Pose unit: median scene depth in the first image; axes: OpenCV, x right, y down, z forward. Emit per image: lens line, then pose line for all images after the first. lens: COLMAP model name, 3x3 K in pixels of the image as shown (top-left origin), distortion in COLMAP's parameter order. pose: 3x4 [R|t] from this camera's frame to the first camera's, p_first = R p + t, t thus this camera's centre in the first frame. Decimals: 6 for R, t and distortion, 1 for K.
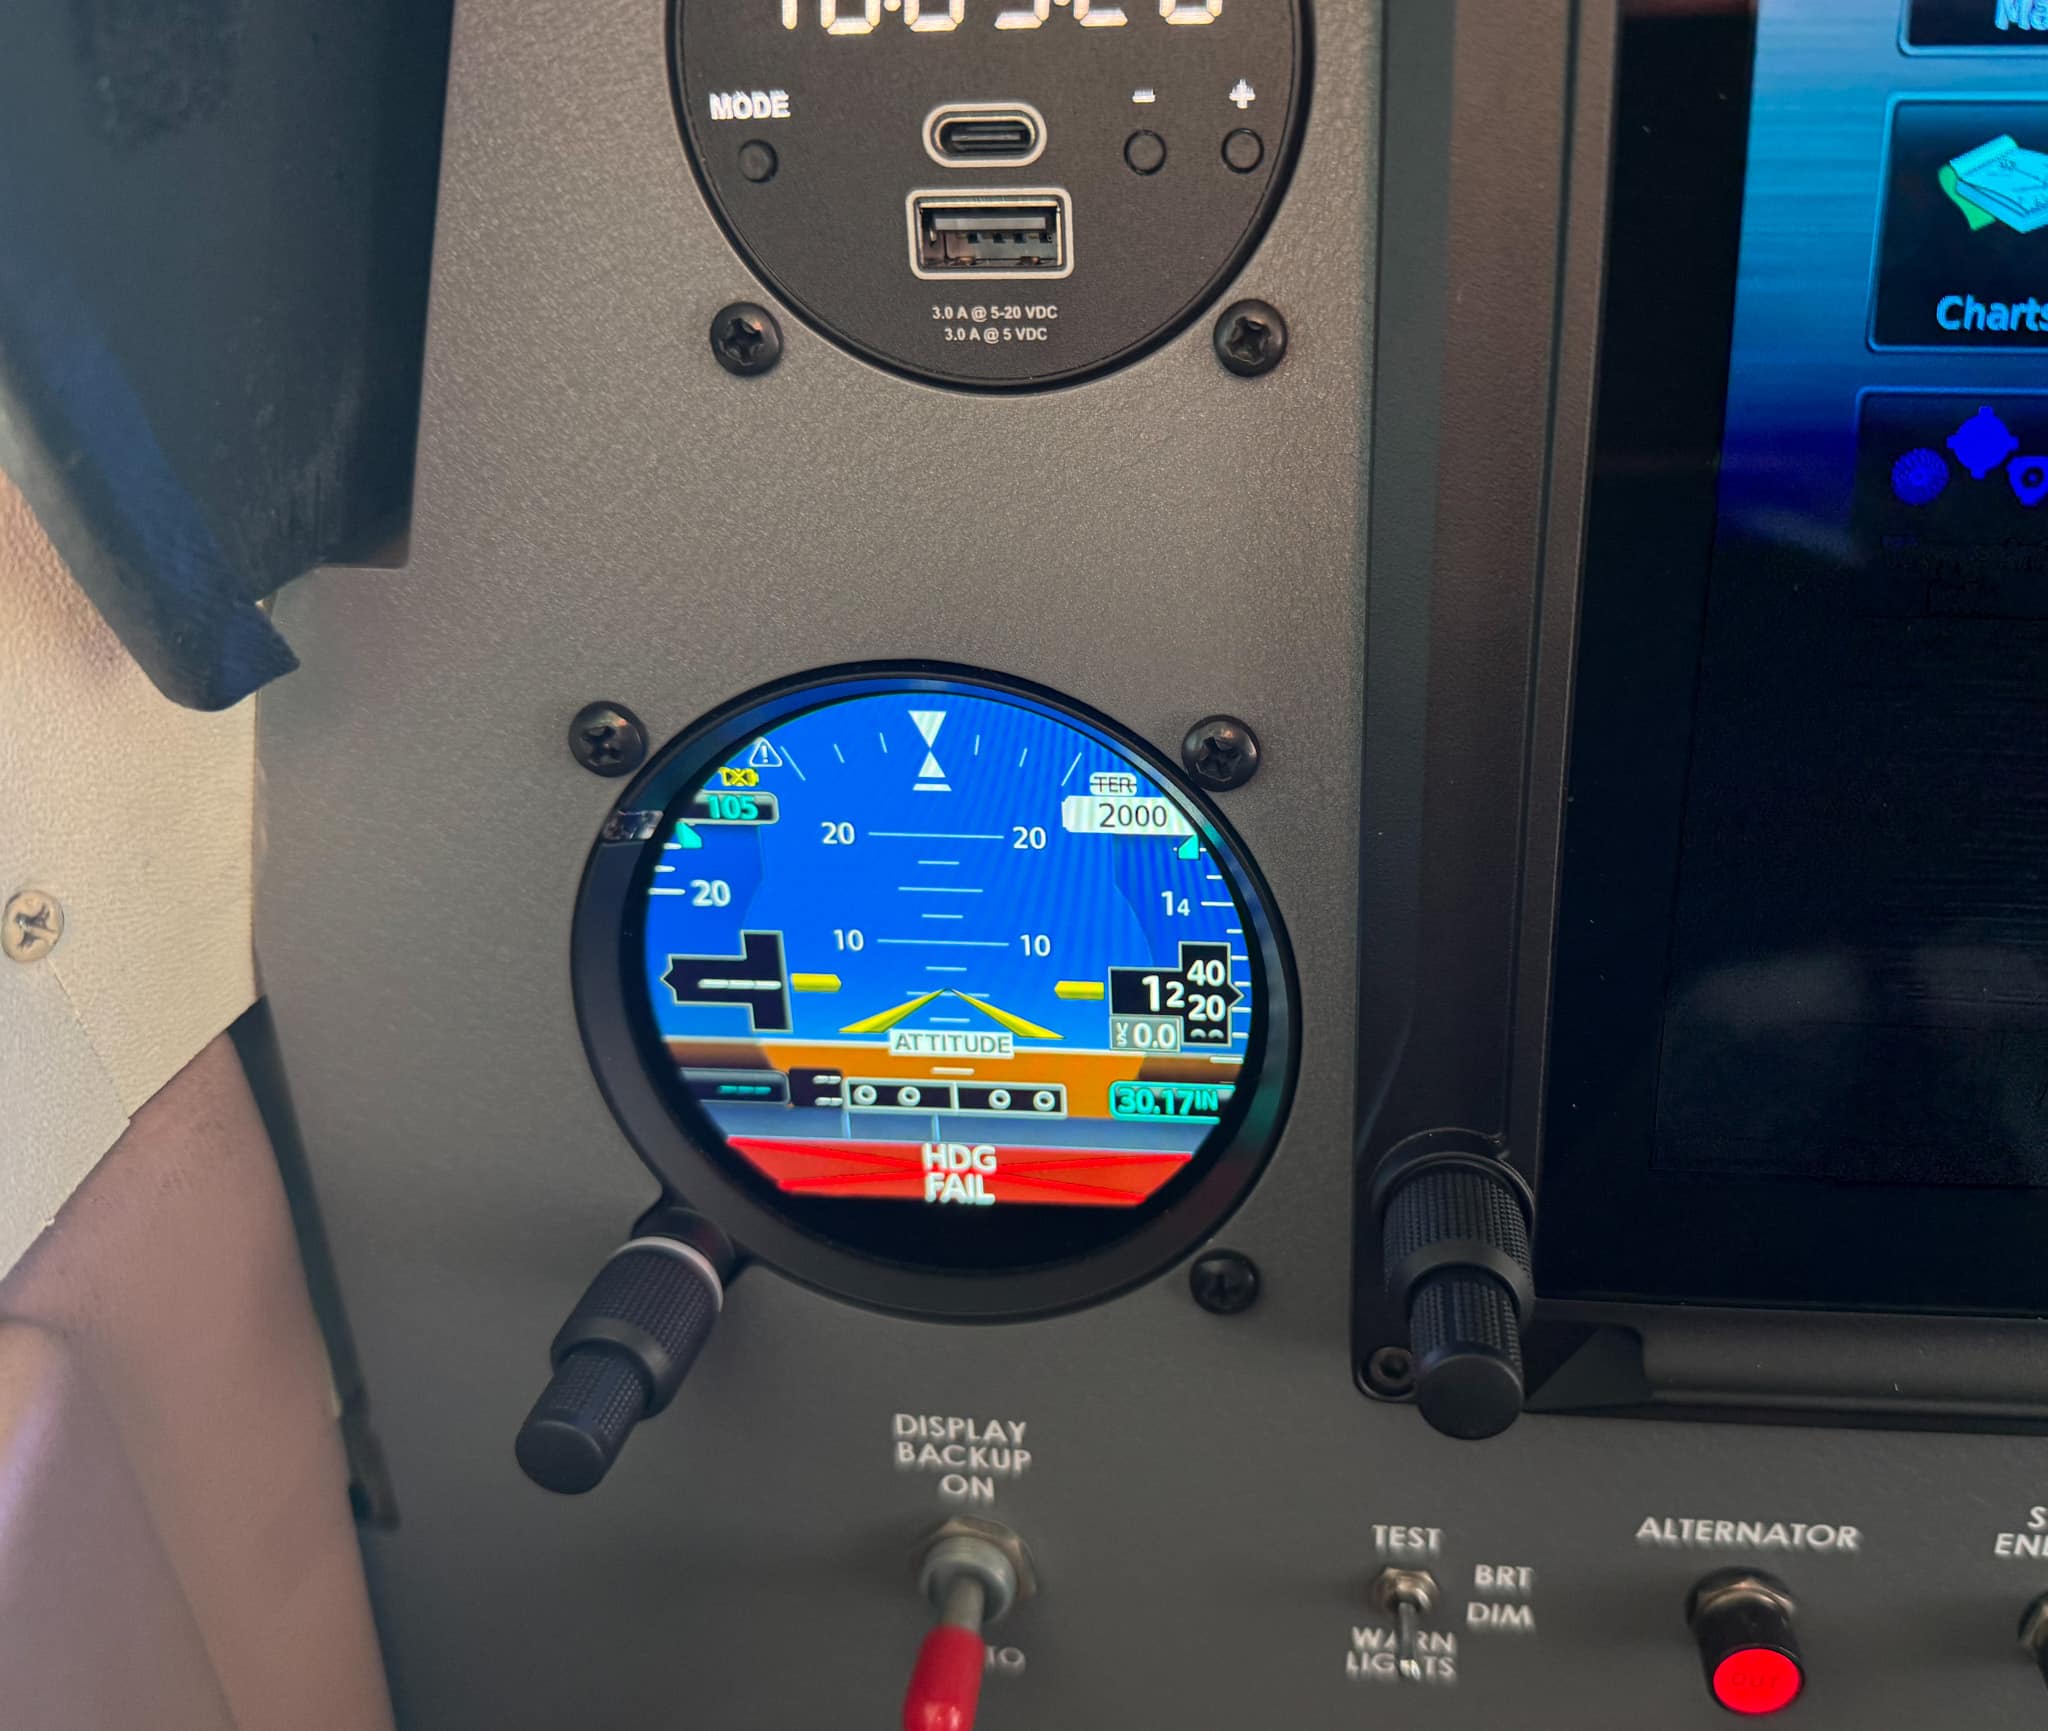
lens RADIAL K [[1743.4, 0, 1196.9], [0, 1743.4, 820.0], [0, 0, 1]] dist [0.086314, -0.253919]
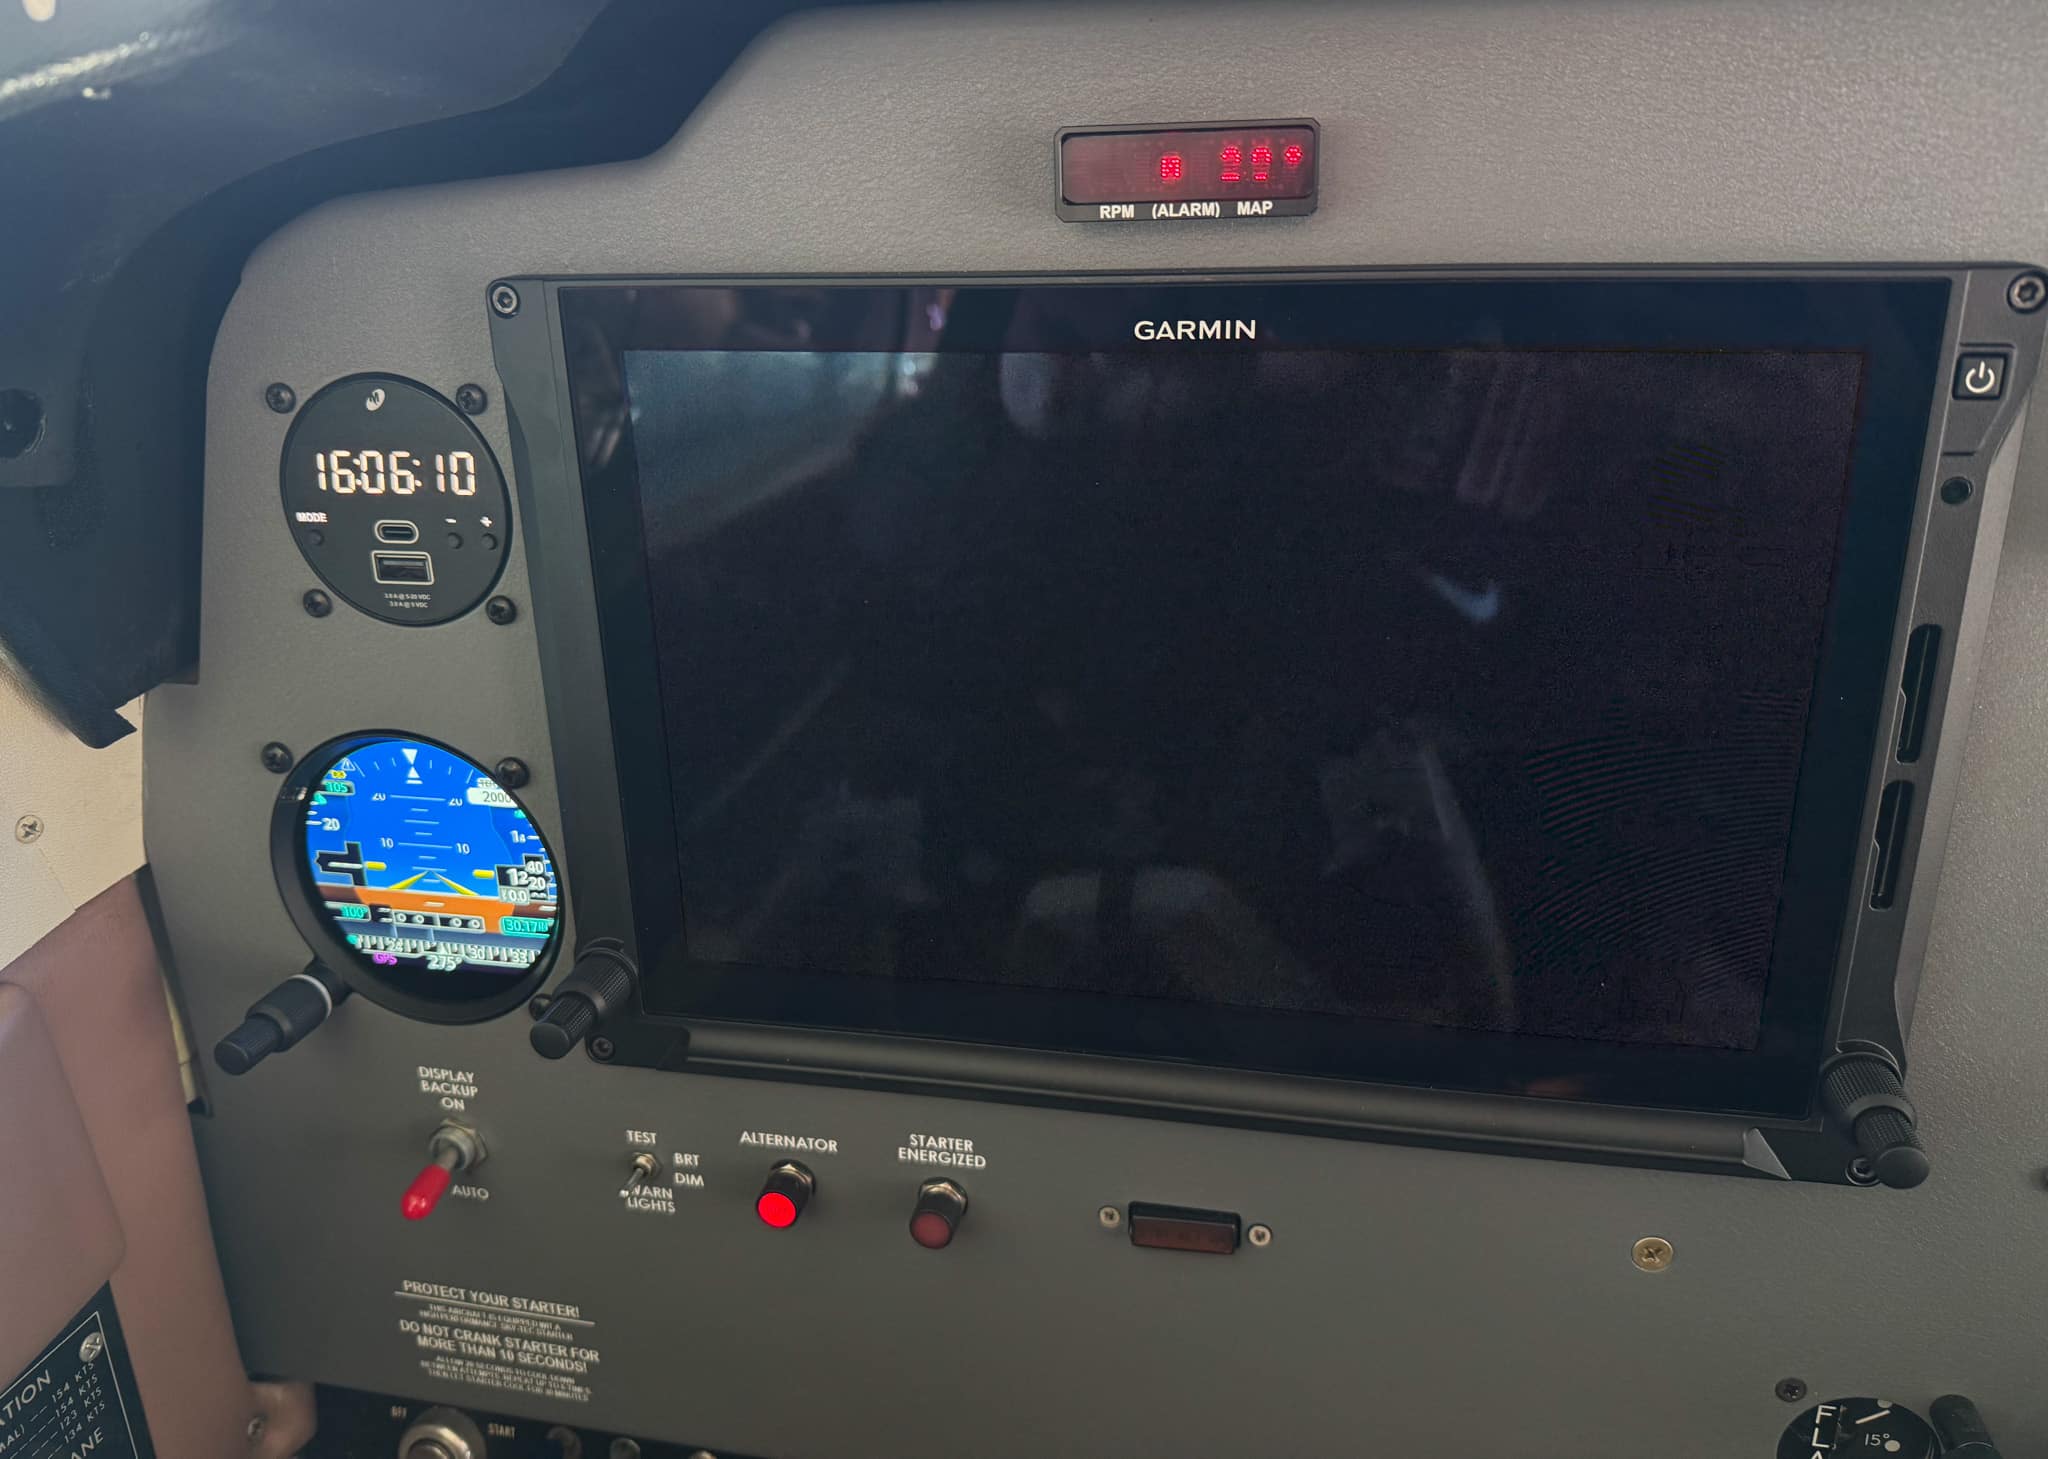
lens RADIAL K [[1498.1, 0, 1029.4], [0, 1498.1, 695.1], [0, 0, 1]] dist [0.008272, -0.043789]
pose [[0.994013, 0.027291, -0.105800, 0.830552], [-0.031199, 0.998884, -0.035460, -0.085515], [0.104715, 0.038549, 0.993755, -0.849691]]
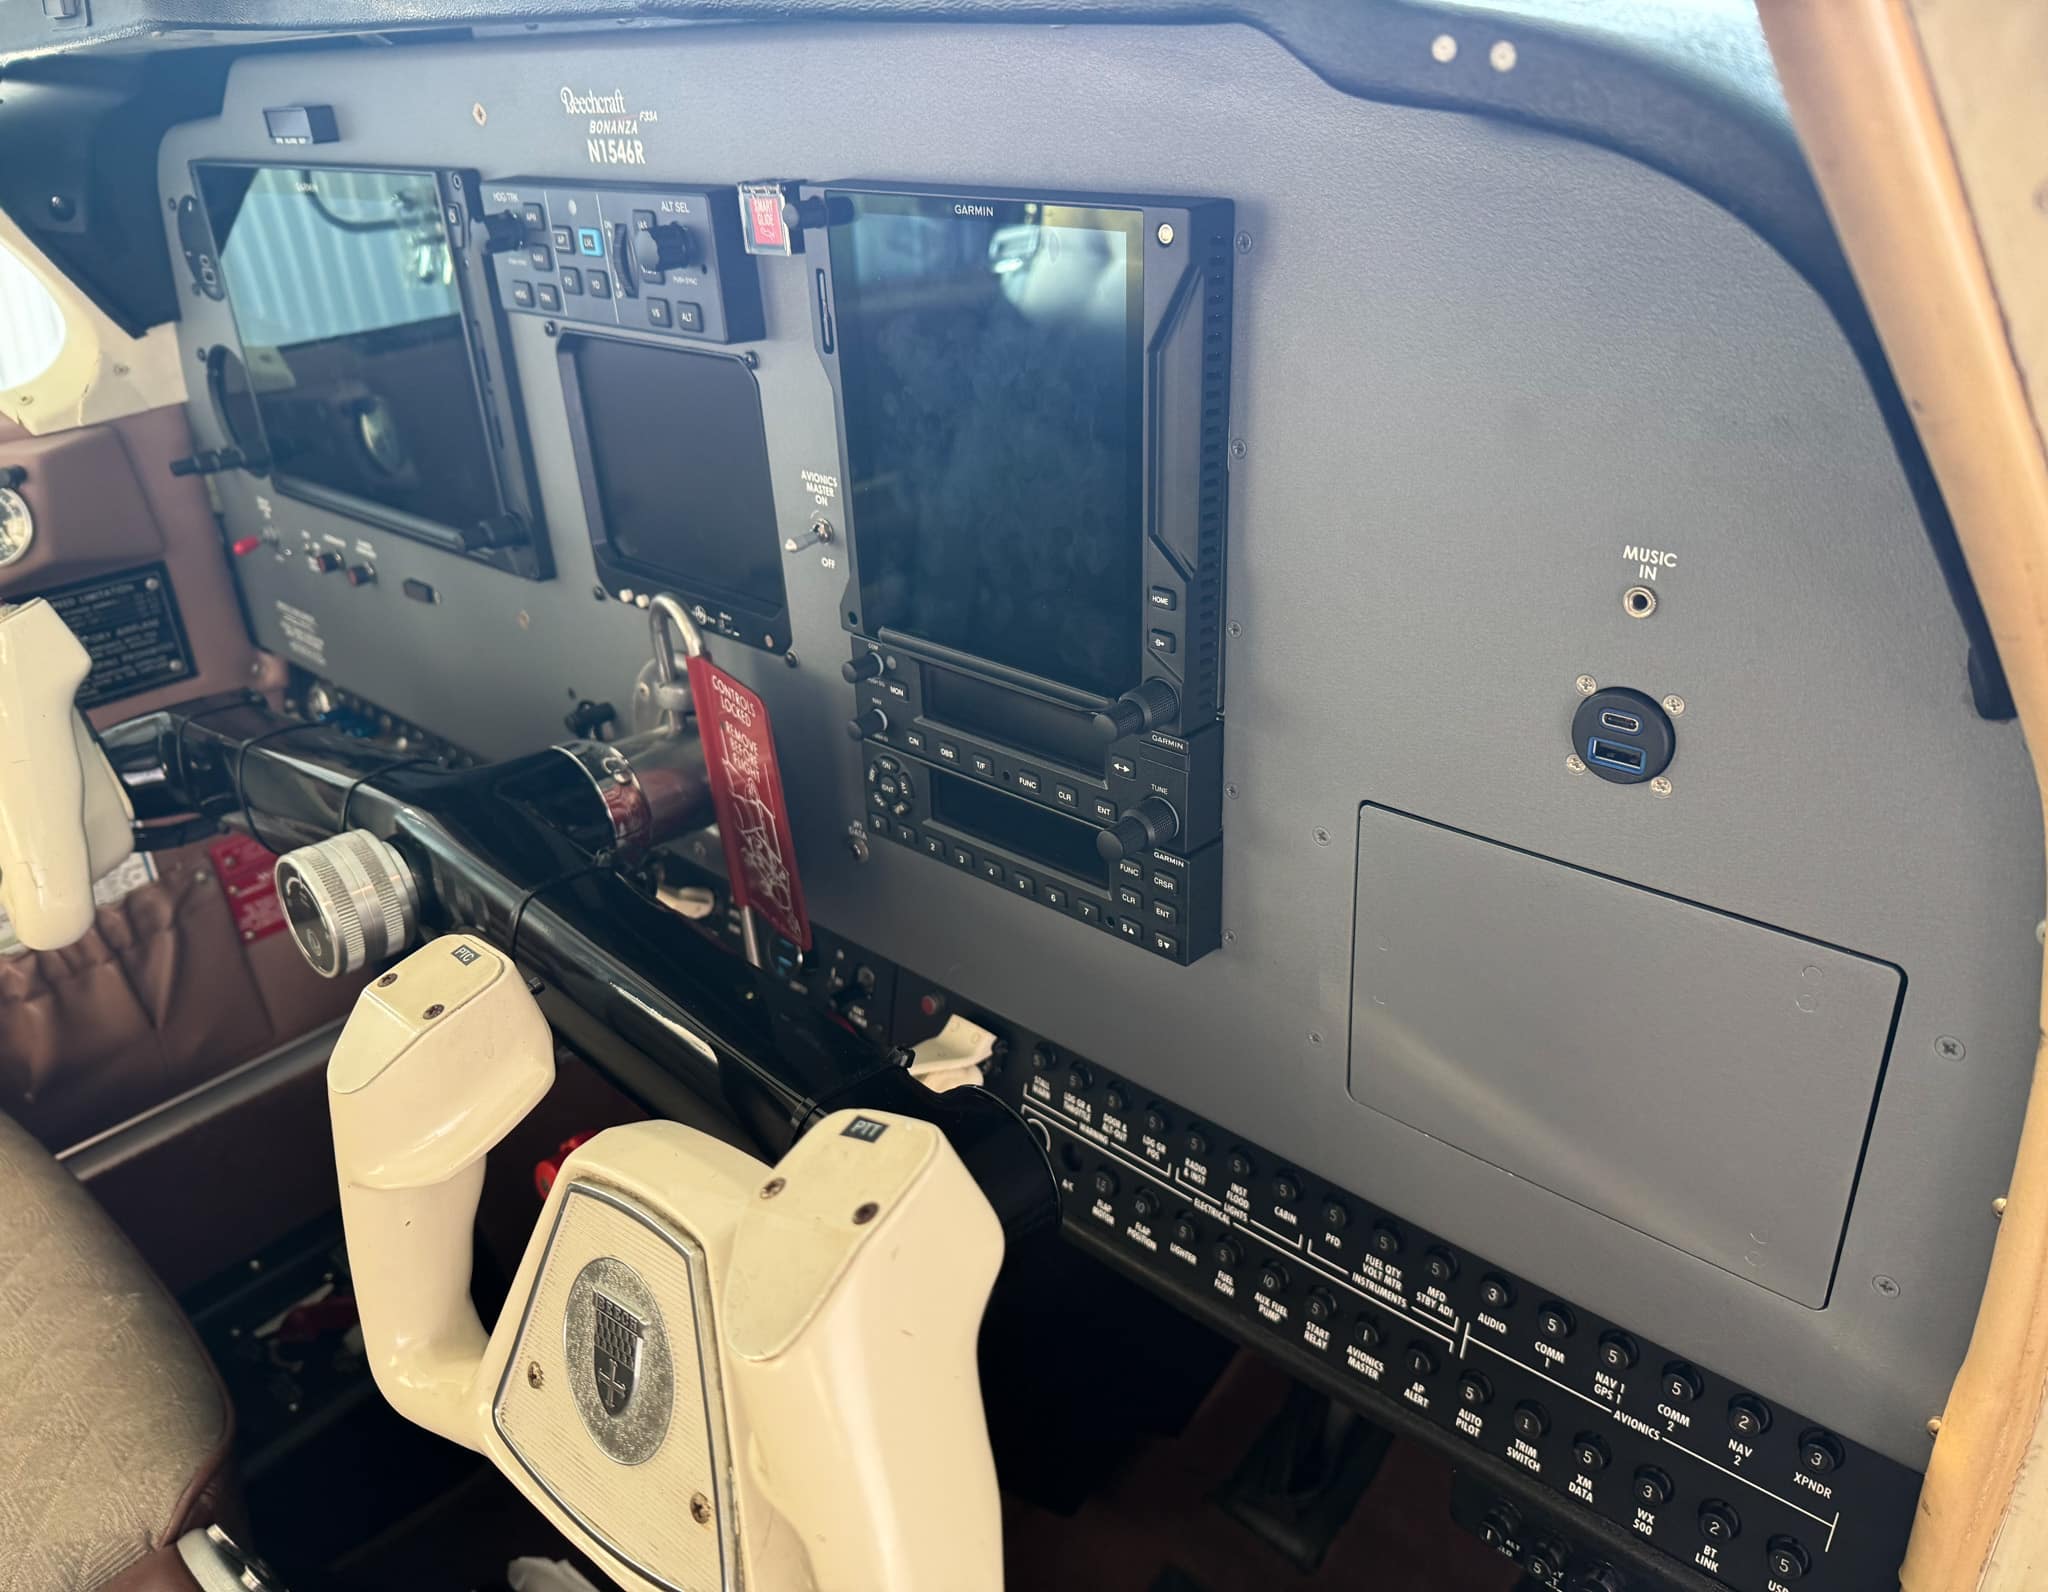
lens RADIAL K [[1477.5, 0, 1072.7], [0, 1477.5, 787.0], [0, 0, 1]] dist [0.095734, -0.198123]
pose [[0.816566, 0.245602, -0.522399, 4.728413], [-0.189938, 0.968897, 0.158626, 0.007646], [0.545109, -0.030305, 0.837817, -1.554611]]
